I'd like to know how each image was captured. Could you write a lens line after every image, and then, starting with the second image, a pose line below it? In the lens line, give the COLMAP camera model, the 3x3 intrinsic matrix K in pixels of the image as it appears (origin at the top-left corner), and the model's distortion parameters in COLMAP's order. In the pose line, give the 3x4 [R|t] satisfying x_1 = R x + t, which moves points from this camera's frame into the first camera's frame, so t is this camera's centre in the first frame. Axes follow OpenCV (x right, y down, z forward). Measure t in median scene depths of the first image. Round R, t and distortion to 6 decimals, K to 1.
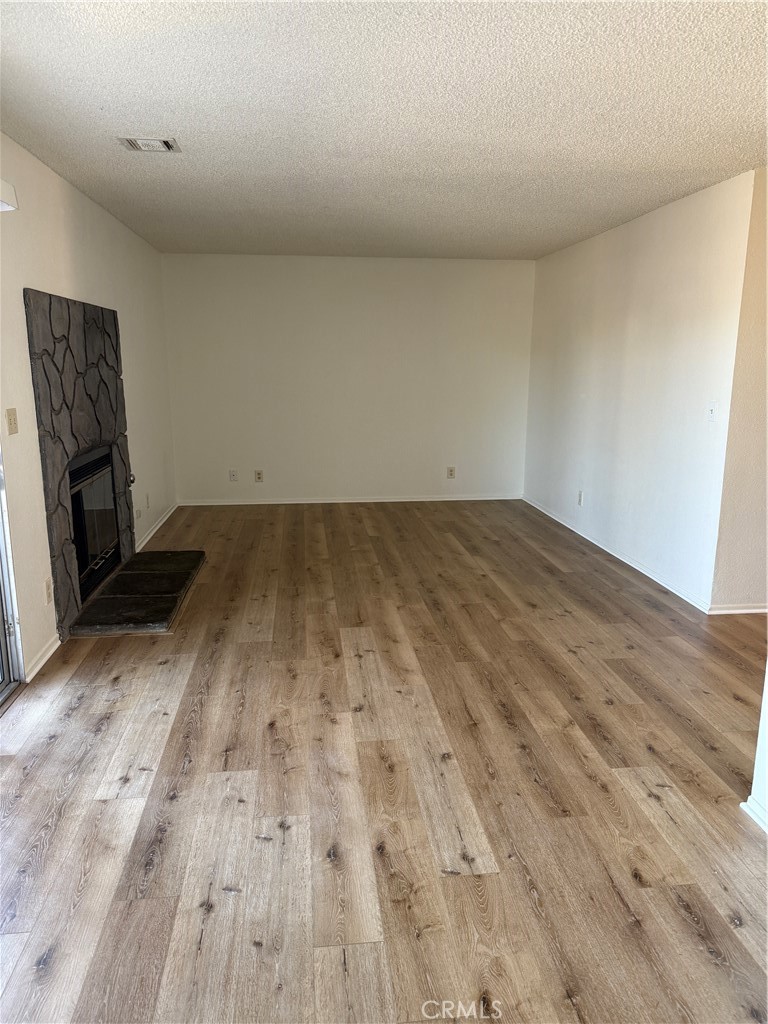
lens RADIAL K [[722.1, 0, 384.0], [0, 722.1, 512.0], [0, 0, 1]] dist [0.053458, -0.085915]
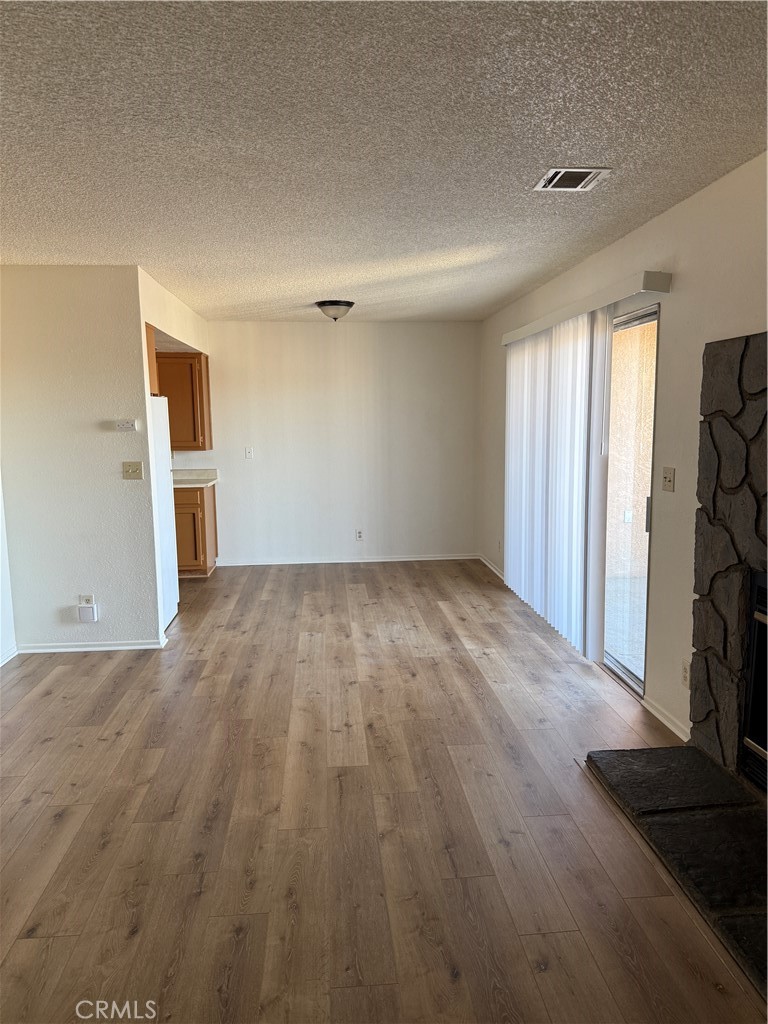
lens RADIAL K [[722.1, 0, 384.0], [0, 722.1, 512.0], [0, 0, 1]] dist [0.053458, -0.085915]
pose [[-0.999557, 0.002546, 0.029654, -0.128211], [0.012109, 0.944932, 0.327041, -0.441835], [-0.027188, 0.327256, -0.944545, 2.074127]]
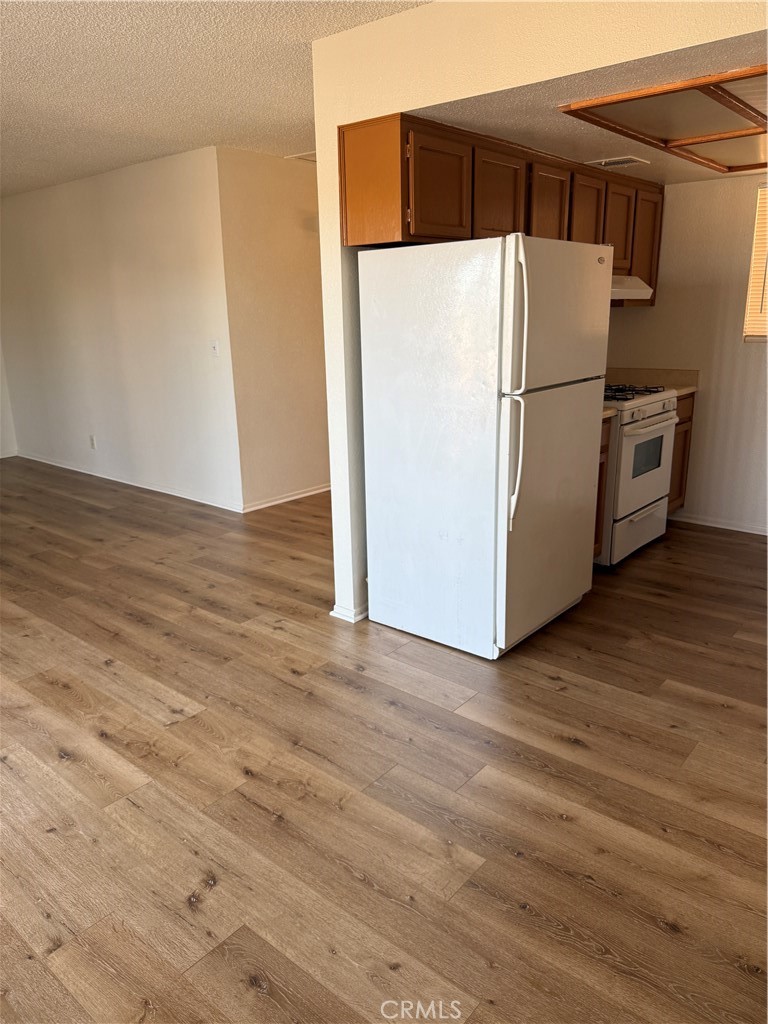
lens RADIAL K [[722.1, 0, 384.0], [0, 722.1, 512.0], [0, 0, 1]] dist [0.053458, -0.085915]
pose [[0.728351, -0.207817, 0.652930, -0.248860], [0.166293, 0.978021, 0.125787, 0.032717], [-0.664719, 0.016961, 0.746901, -0.109779]]
